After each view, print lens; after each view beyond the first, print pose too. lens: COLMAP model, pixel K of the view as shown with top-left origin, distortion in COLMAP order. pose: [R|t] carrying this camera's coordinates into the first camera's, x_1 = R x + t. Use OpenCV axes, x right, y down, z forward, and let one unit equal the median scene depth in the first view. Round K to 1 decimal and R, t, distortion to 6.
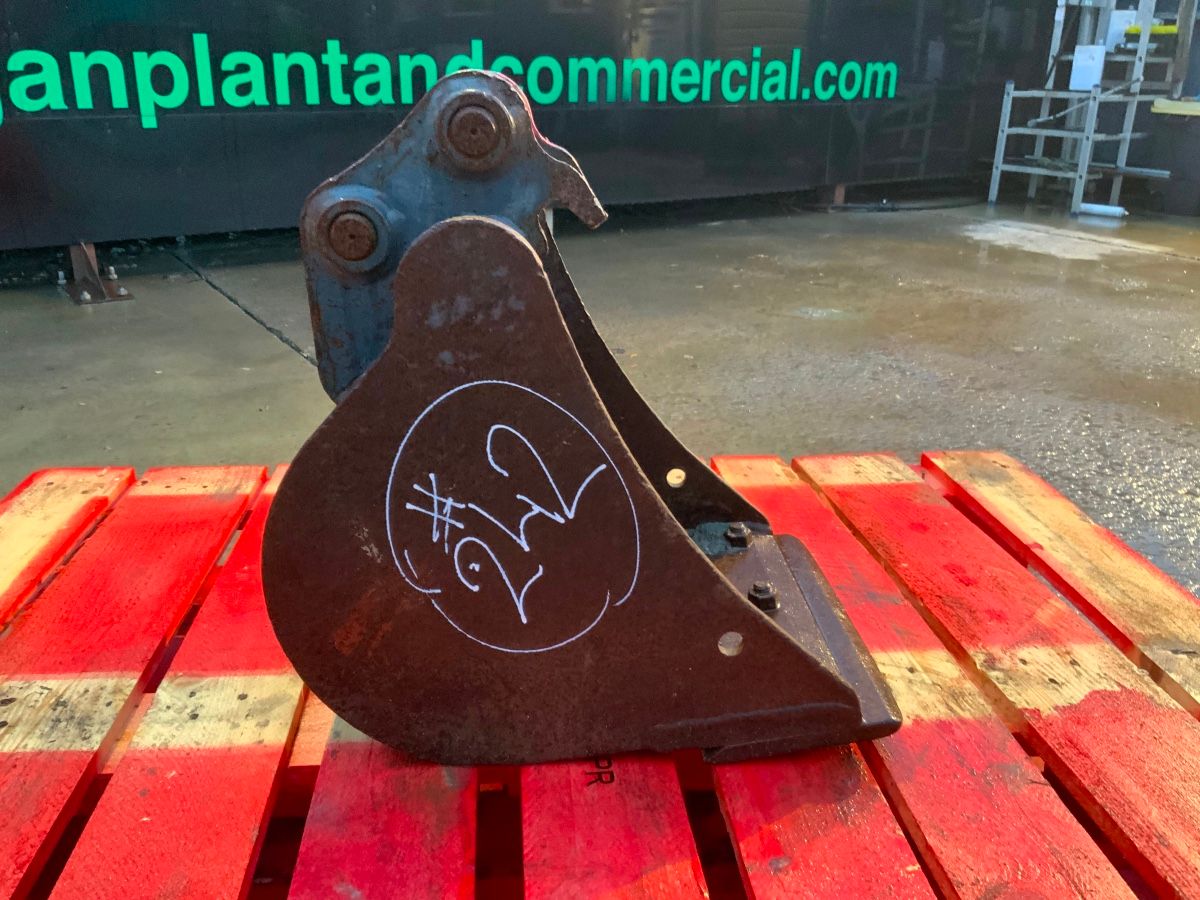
lens RADIAL K [[993.8, 0, 598.3], [0, 993.8, 450.3], [0, 0, 1]] dist [0.057233, -0.116457]
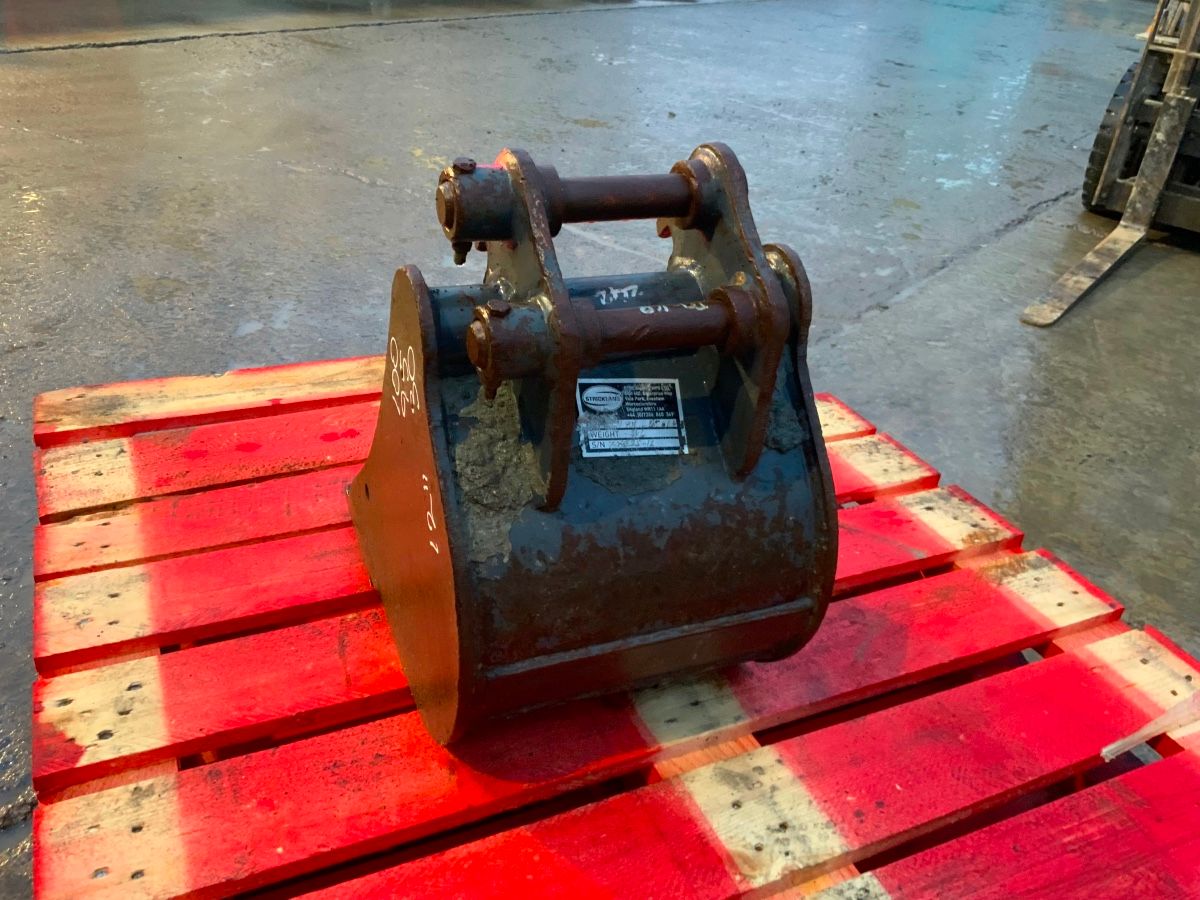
lens RADIAL K [[993.8, 0, 601.8], [0, 993.8, 453.6], [0, 0, 1]] dist [0.057233, -0.116457]
pose [[-0.331904, -0.518822, 0.787822, -0.905398], [0.252194, 0.755961, 0.604087, -0.649698], [-0.908976, 0.399183, -0.120062, 1.090318]]
